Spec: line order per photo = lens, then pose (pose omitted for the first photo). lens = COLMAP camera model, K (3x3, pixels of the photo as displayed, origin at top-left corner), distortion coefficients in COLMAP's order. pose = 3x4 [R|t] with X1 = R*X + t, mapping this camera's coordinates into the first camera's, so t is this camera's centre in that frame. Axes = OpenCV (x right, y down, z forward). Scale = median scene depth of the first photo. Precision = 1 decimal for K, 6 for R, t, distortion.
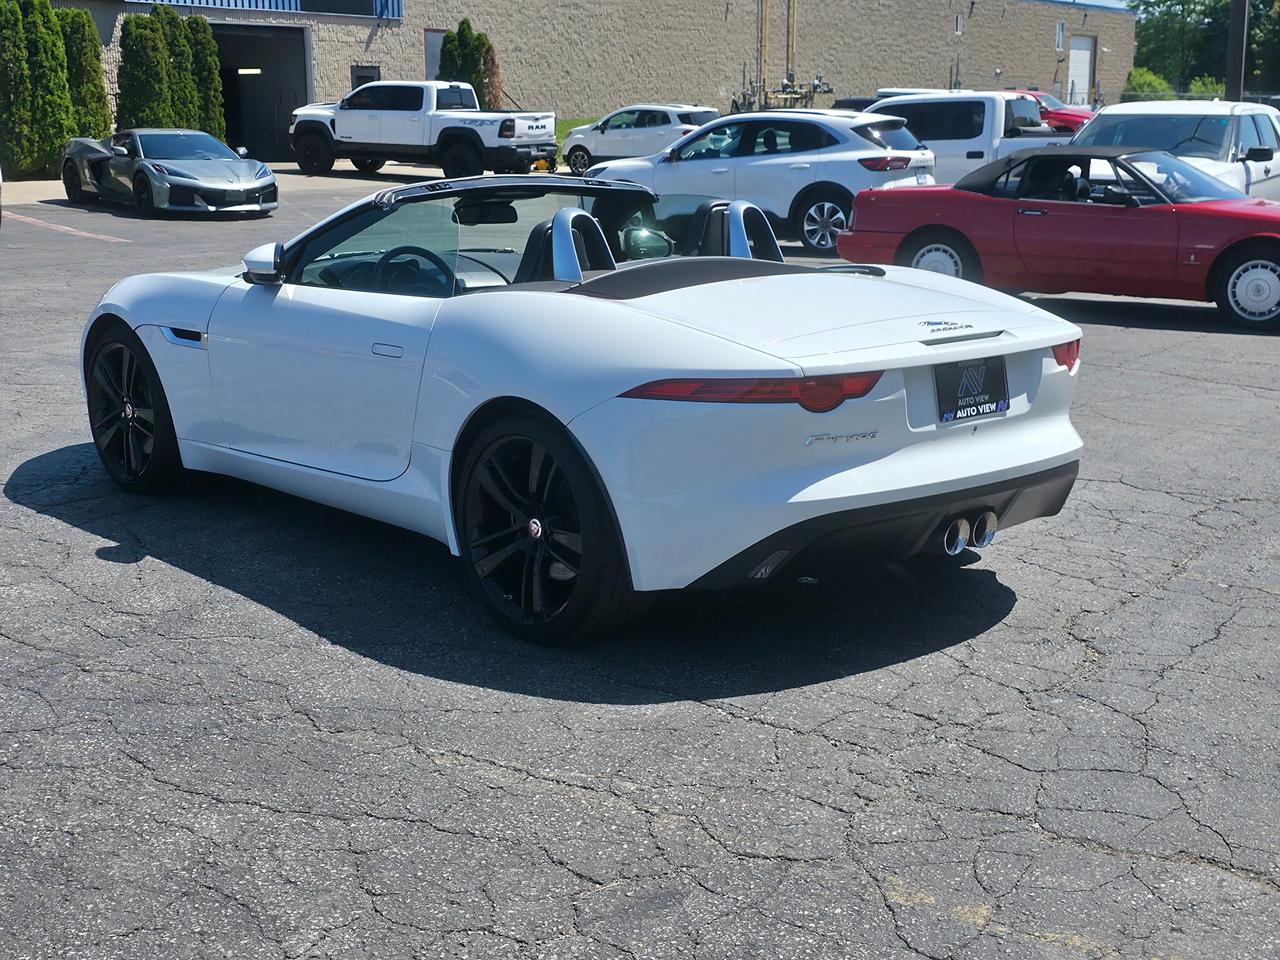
lens RADIAL K [[1702.2, 0, 647.3], [0, 1702.2, 473.5], [0, 0, 1]] dist [0.052907, 0.000000]
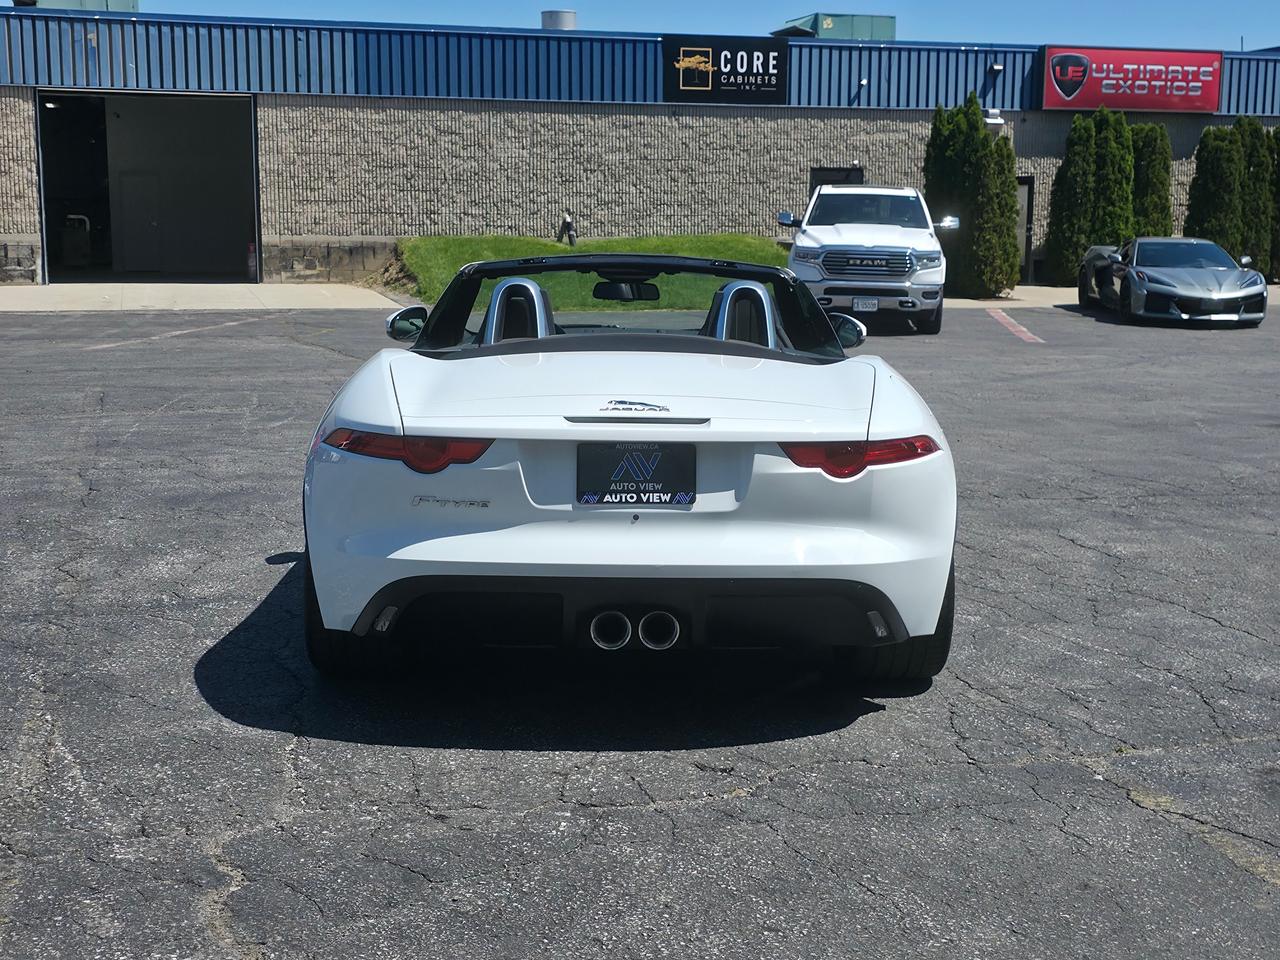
lens RADIAL K [[1702.2, 0, 652.9], [0, 1702.2, 470.3], [0, 0, 1]] dist [0.052907, 0.000000]
pose [[0.770712, 0.100644, -0.629186, 0.349327], [-0.142893, 0.989597, -0.016740, -0.016836], [0.620955, 0.102808, 0.777075, 0.127781]]
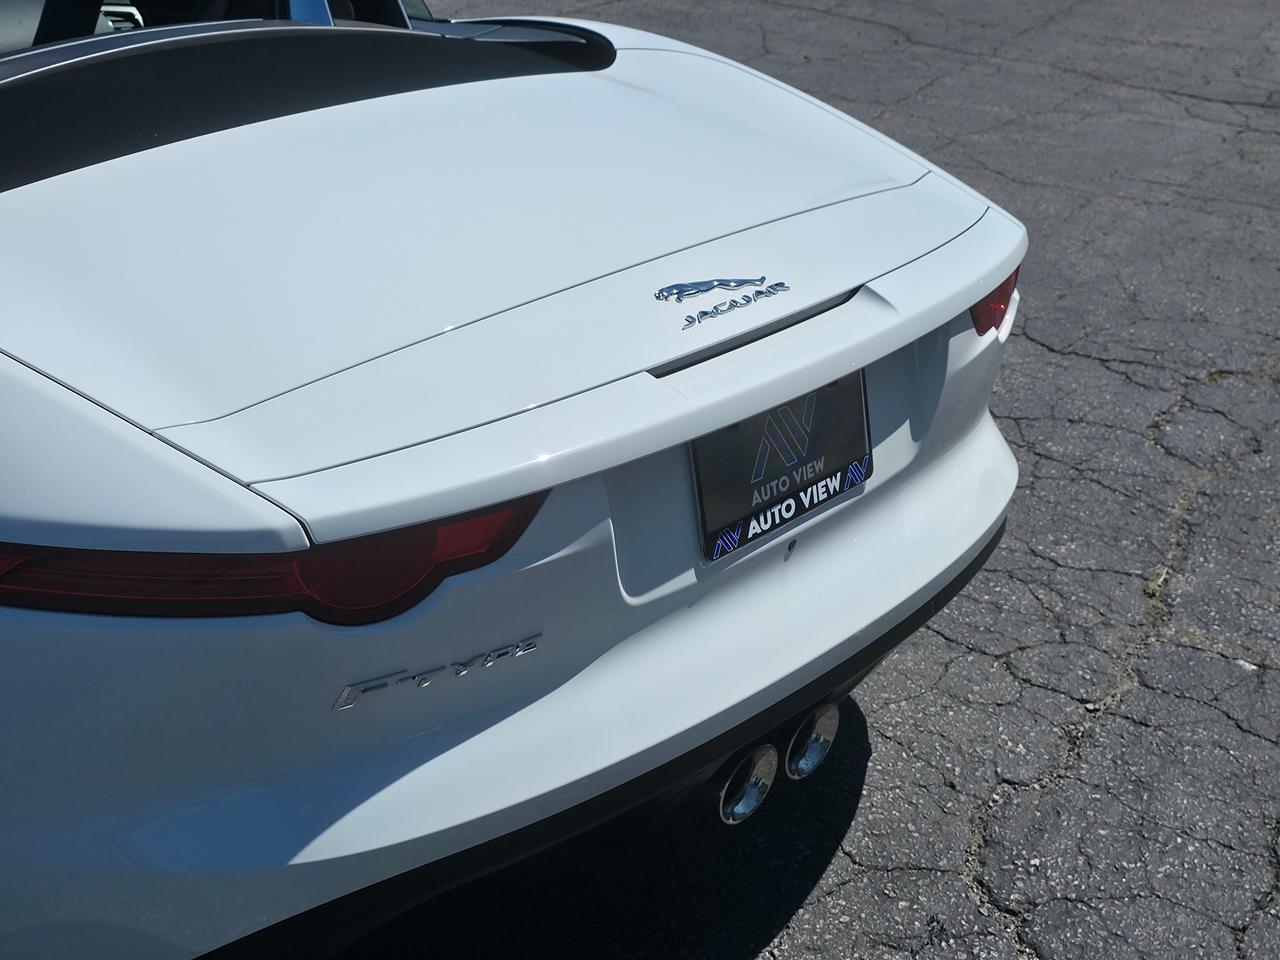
lens RADIAL K [[1702.2, 0, 639.2], [0, 1702.2, 477.7], [0, 0, 1]] dist [0.052907, 0.000000]
pose [[0.994934, -0.033209, 0.094888, 0.052309], [0.009508, 0.970716, 0.240043, -0.063693], [-0.100081, -0.237924, 0.966114, 0.272752]]
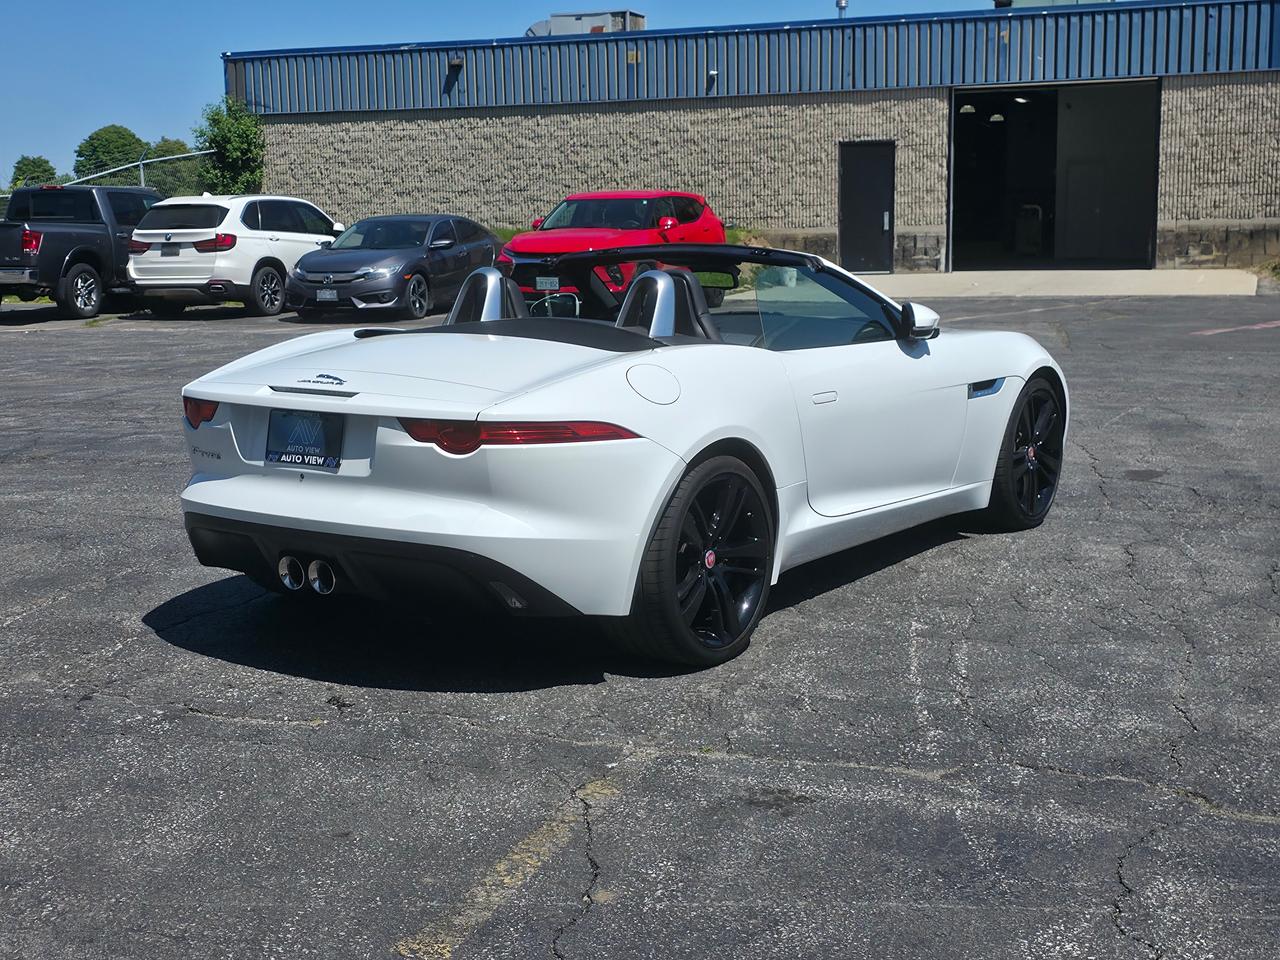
lens RADIAL K [[1702.2, 0, 648.5], [0, 1702.2, 490.5], [0, 0, 1]] dist [0.052907, 0.000000]
pose [[0.249721, 0.154638, -0.955890, 0.568986], [-0.187308, 0.976235, 0.108996, -0.078327], [0.950029, 0.151828, 0.272752, 0.411101]]
